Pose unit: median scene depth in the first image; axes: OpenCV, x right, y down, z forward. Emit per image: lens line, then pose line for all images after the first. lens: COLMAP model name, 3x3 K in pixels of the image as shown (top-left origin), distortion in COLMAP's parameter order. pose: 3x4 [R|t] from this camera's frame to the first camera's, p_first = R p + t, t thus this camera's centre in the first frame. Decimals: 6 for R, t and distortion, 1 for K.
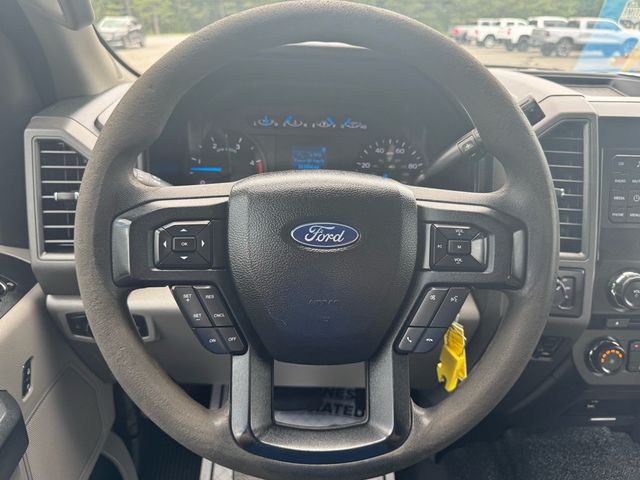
lens RADIAL K [[494.1, 0, 321.4], [0, 494.1, 239.9], [0, 0, 1]] dist [0.046582, -0.085505]
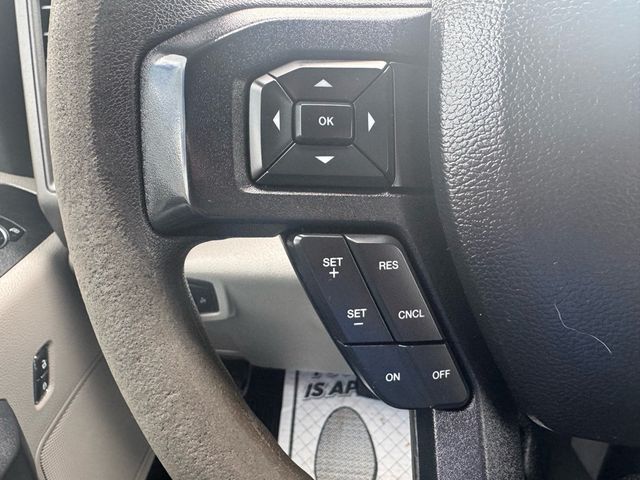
lens RADIAL K [[487.0, 0, 289.3], [0, 487.0, 238.2], [0, 0, 1]] dist [-0.009674, -0.002649]
pose [[0.985988, 0.014104, -0.166220, -0.236343], [0.001173, 0.995809, 0.091453, 0.059808], [0.166814, -0.090367, 0.981839, 0.618078]]
